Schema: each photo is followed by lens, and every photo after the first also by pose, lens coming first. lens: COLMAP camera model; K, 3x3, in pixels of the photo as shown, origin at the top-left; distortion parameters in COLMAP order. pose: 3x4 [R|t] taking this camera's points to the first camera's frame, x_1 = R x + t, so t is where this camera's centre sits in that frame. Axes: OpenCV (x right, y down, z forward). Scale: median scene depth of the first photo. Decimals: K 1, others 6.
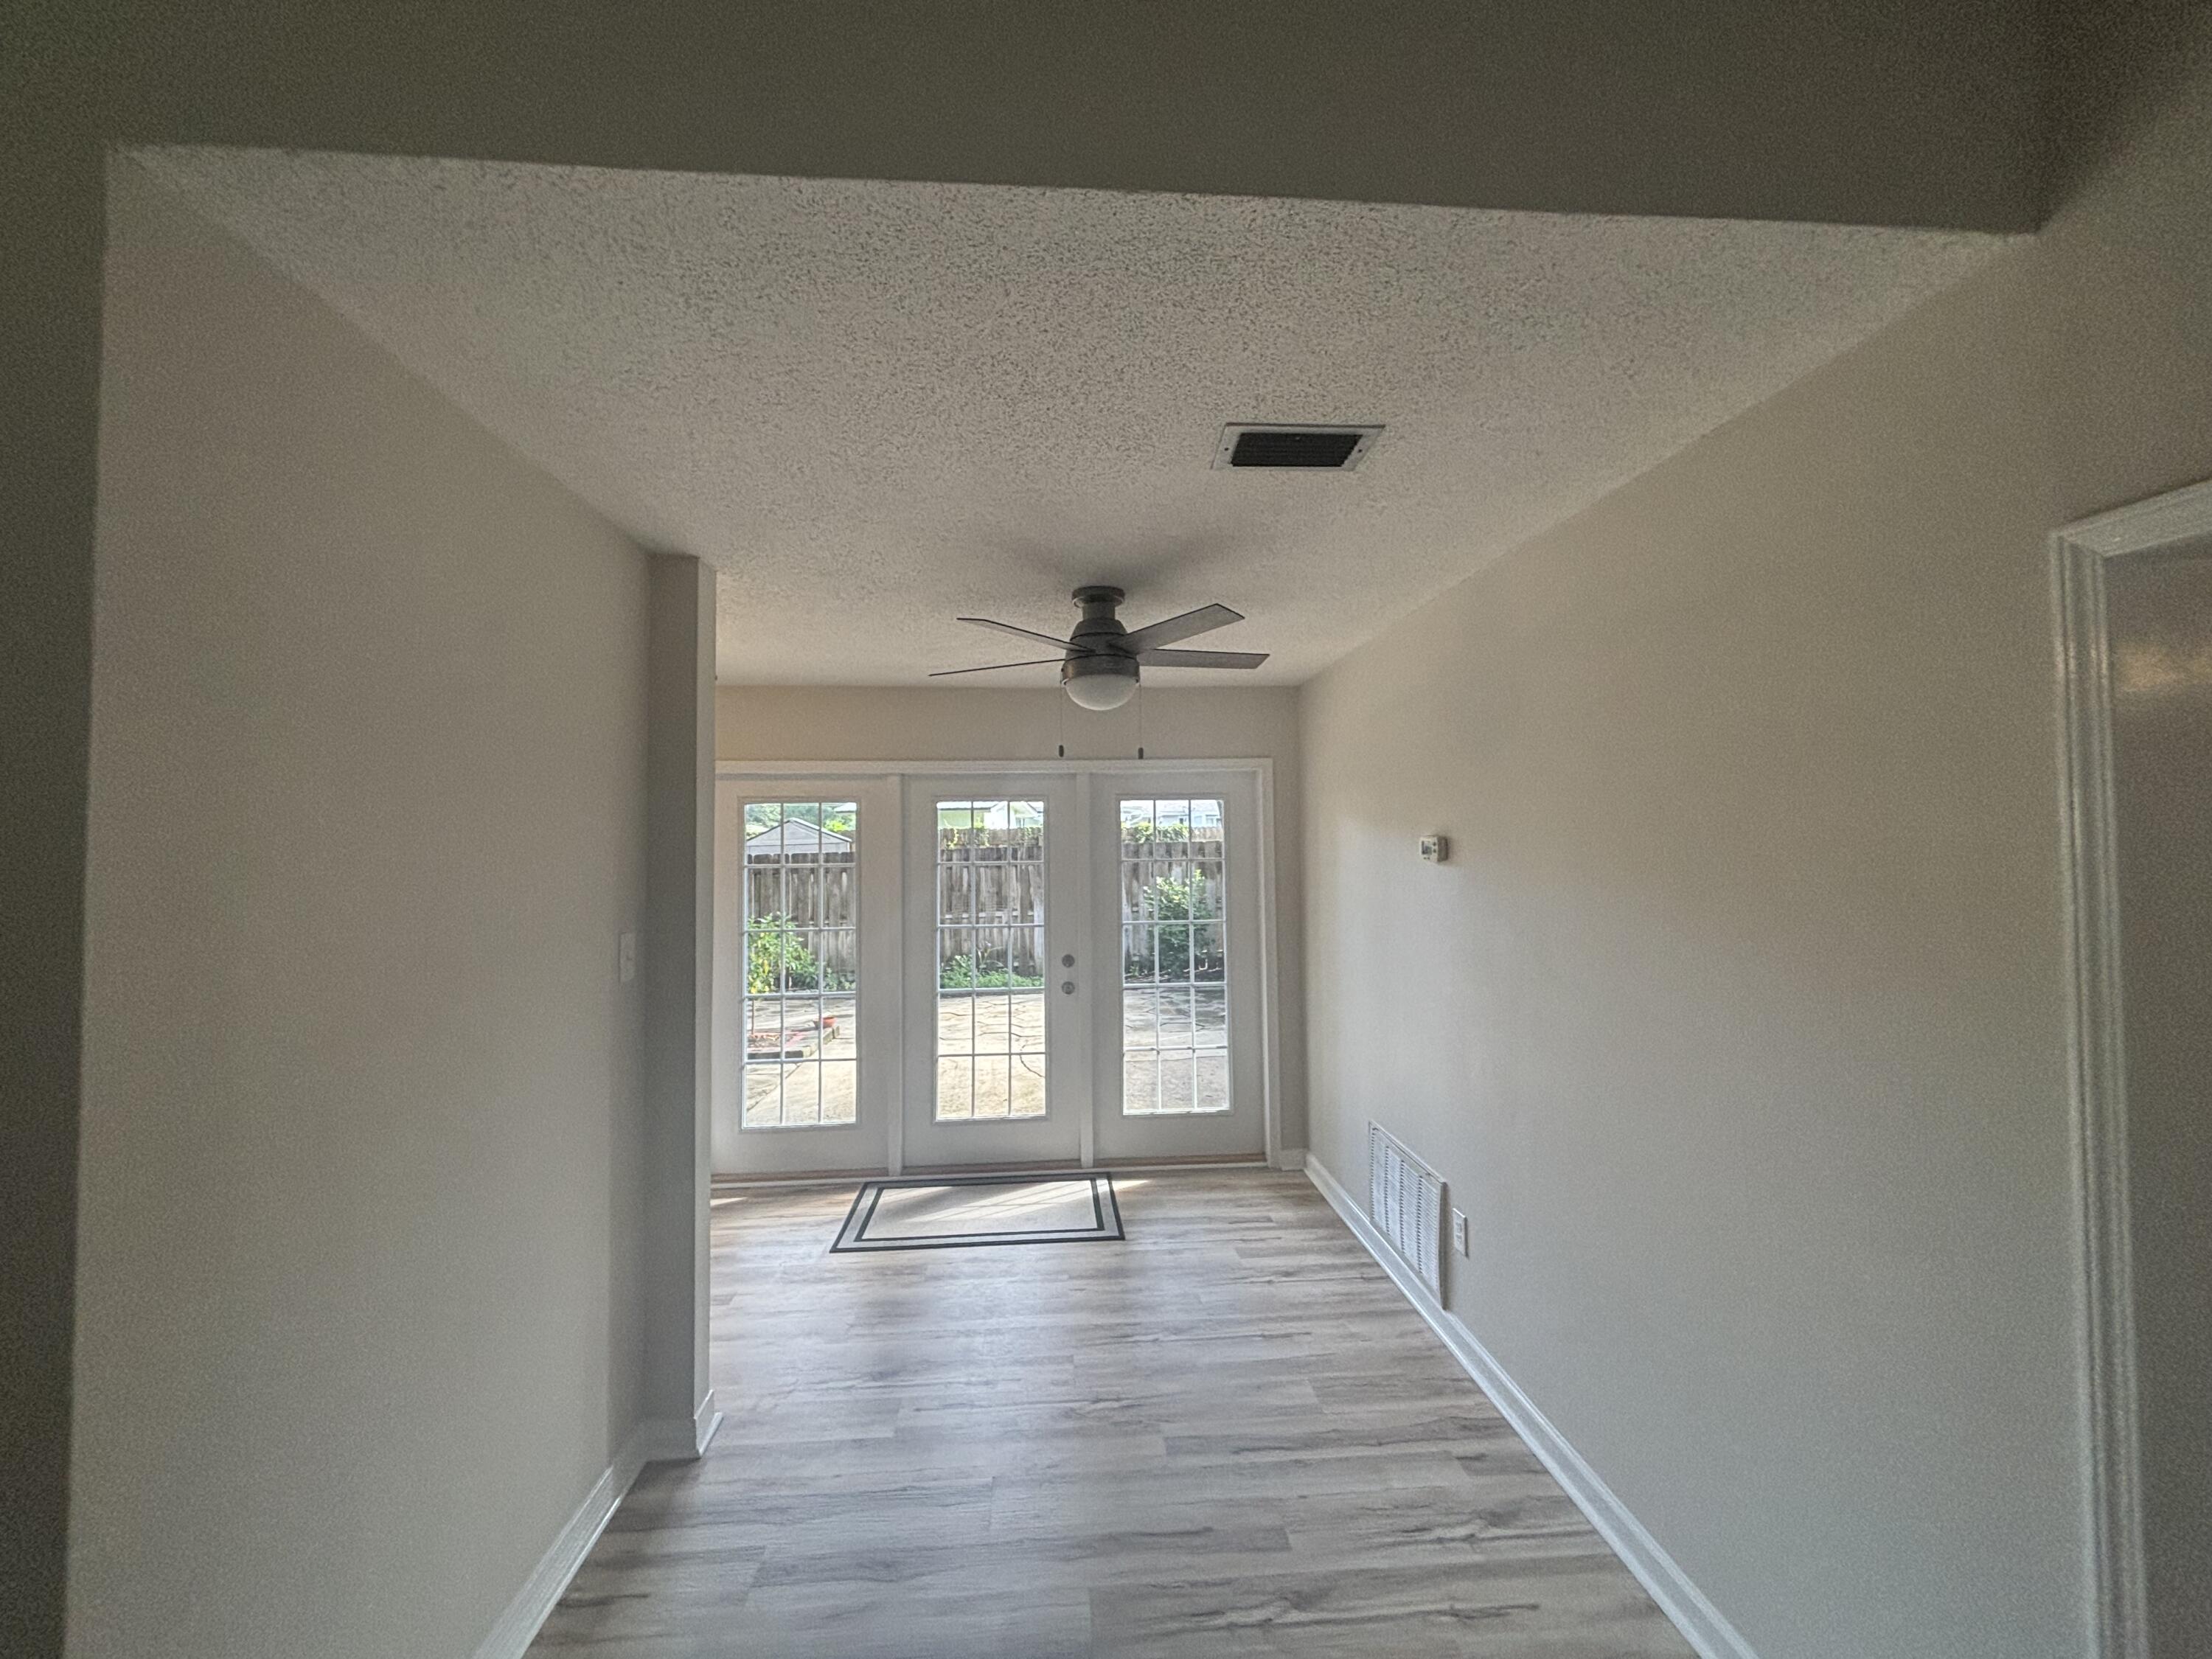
lens RADIAL K [[946.3, 0, 1053.4], [0, 946.3, 817.4], [0, 0, 1]] dist [-0.000866, -0.000178]
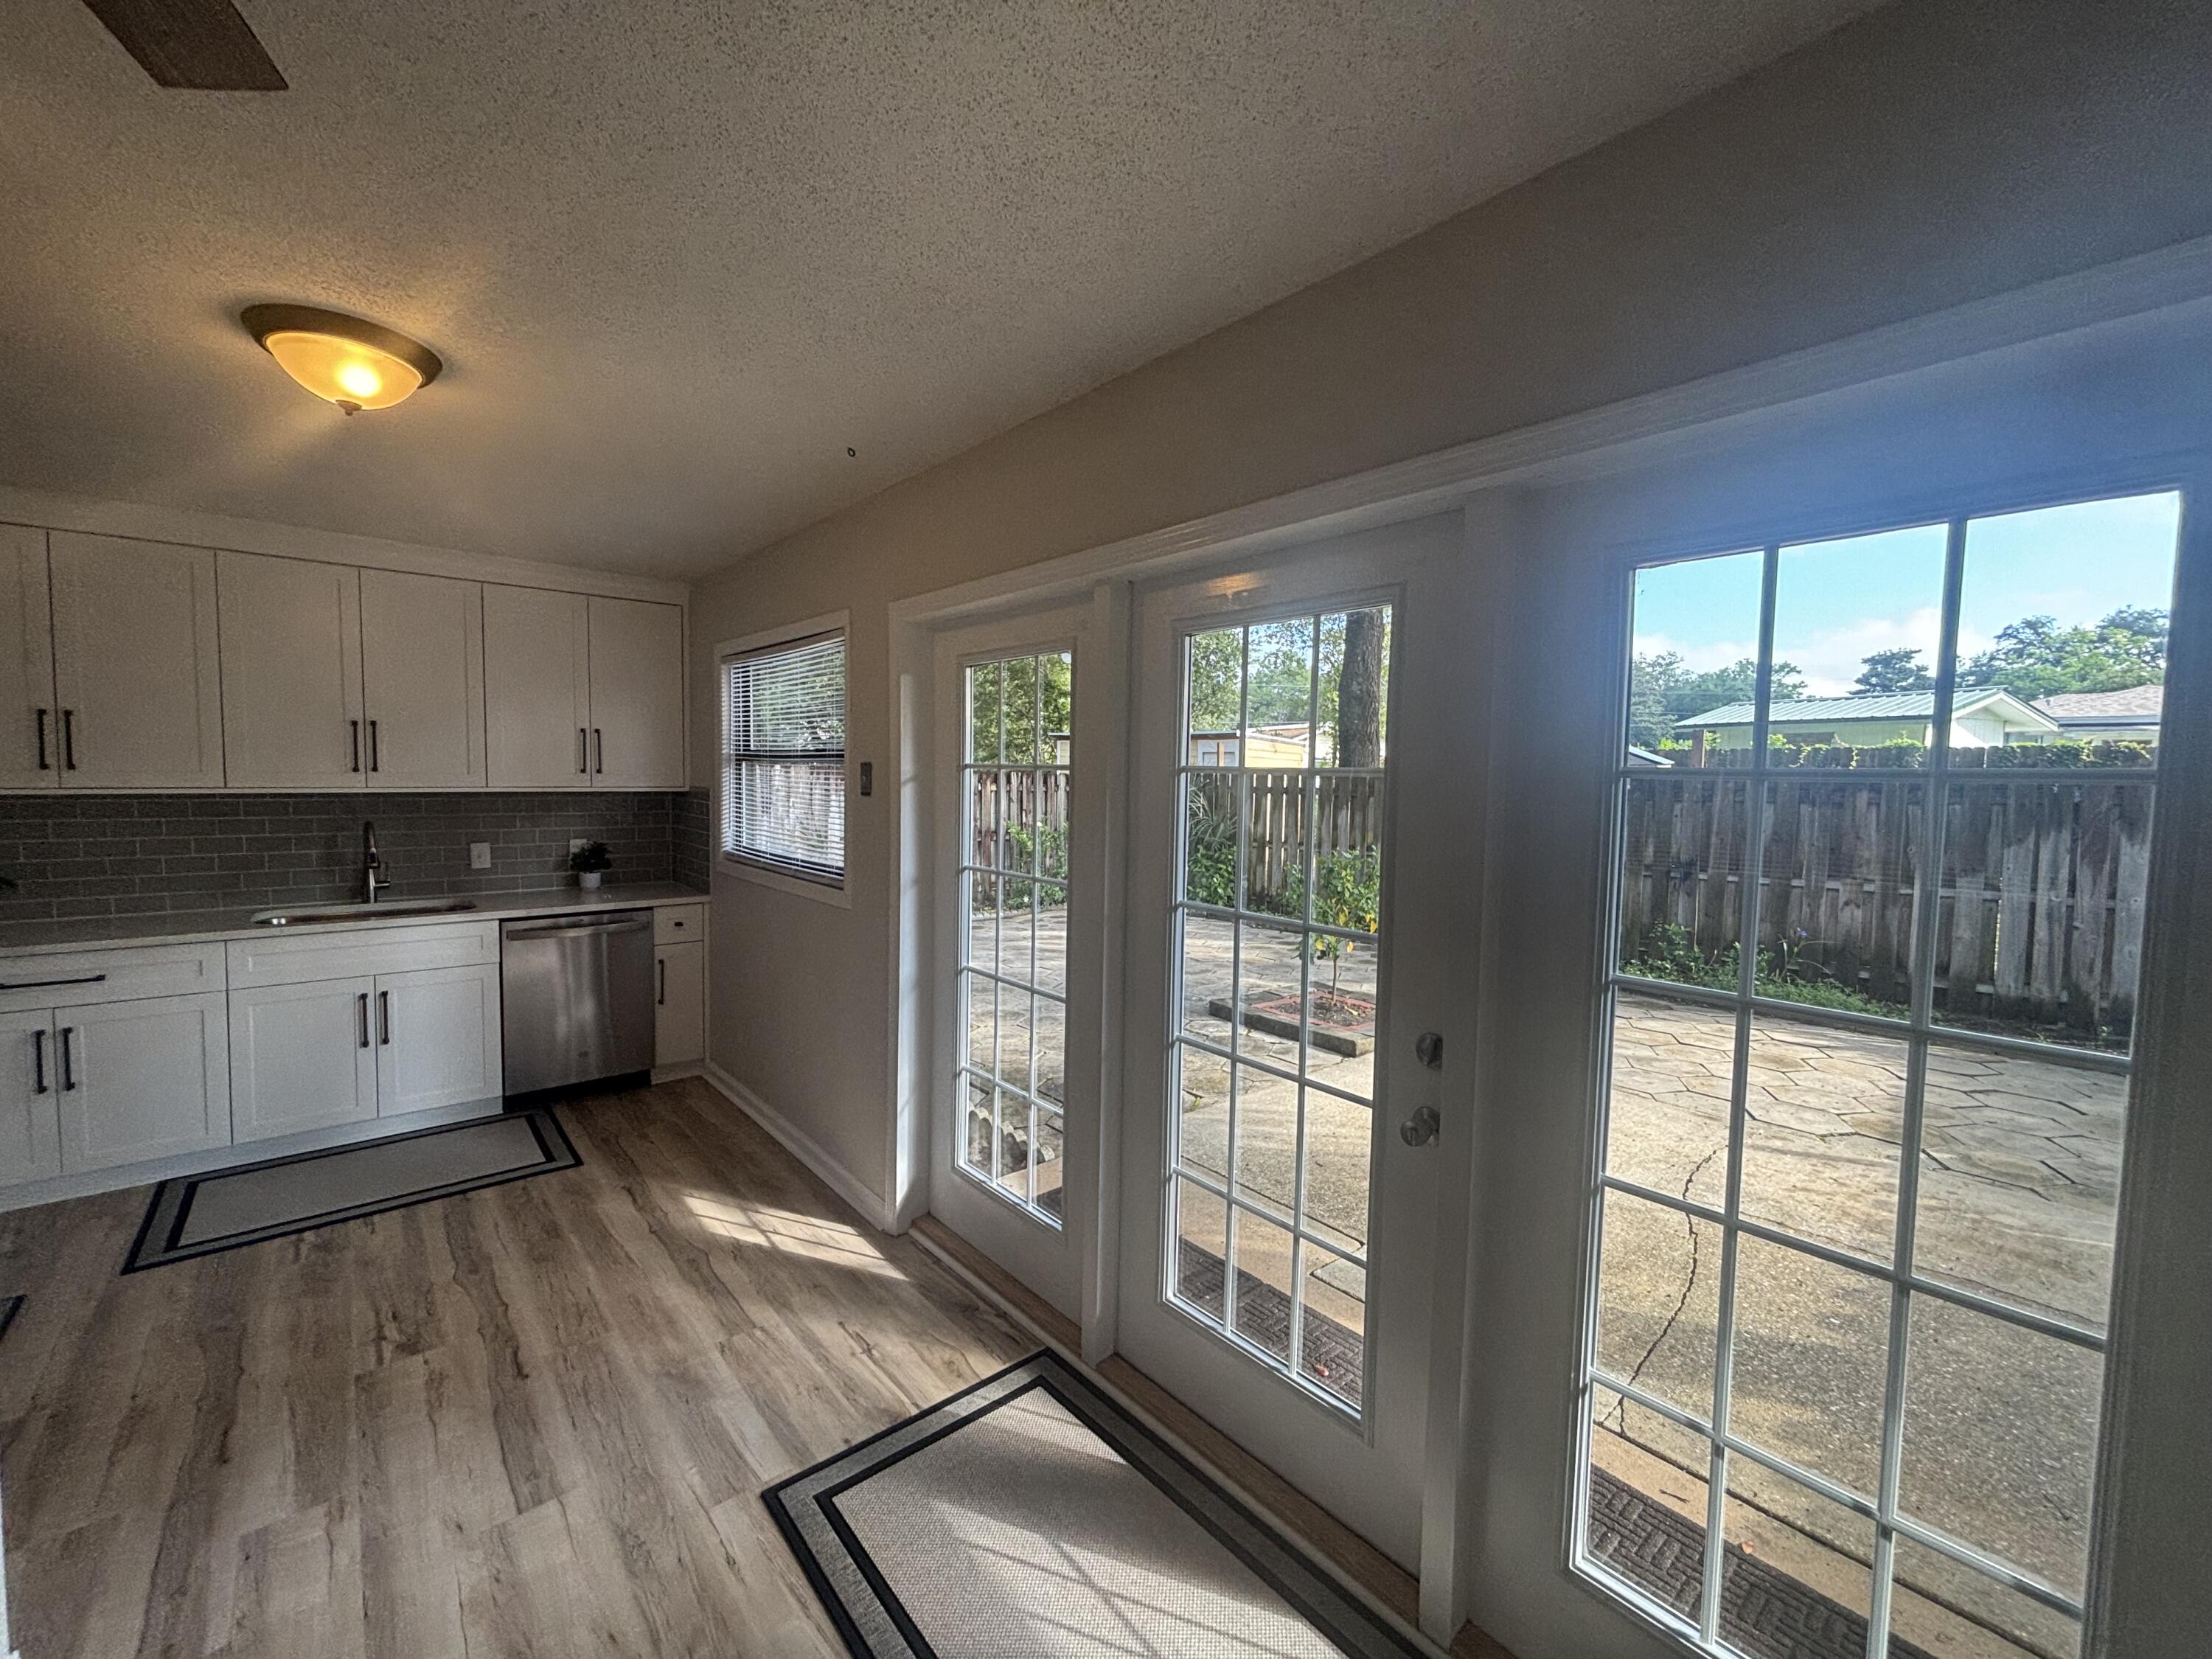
lens RADIAL K [[890.2, 0, 1106.2], [0, 890.2, 819.3], [0, 0, 1]] dist [0.001960, 0.000524]
pose [[0.602841, 0.063948, -0.795294, 0.291116], [0.002472, 0.996628, 0.082010, 0.056739], [0.797857, -0.051405, 0.600651, 1.027631]]
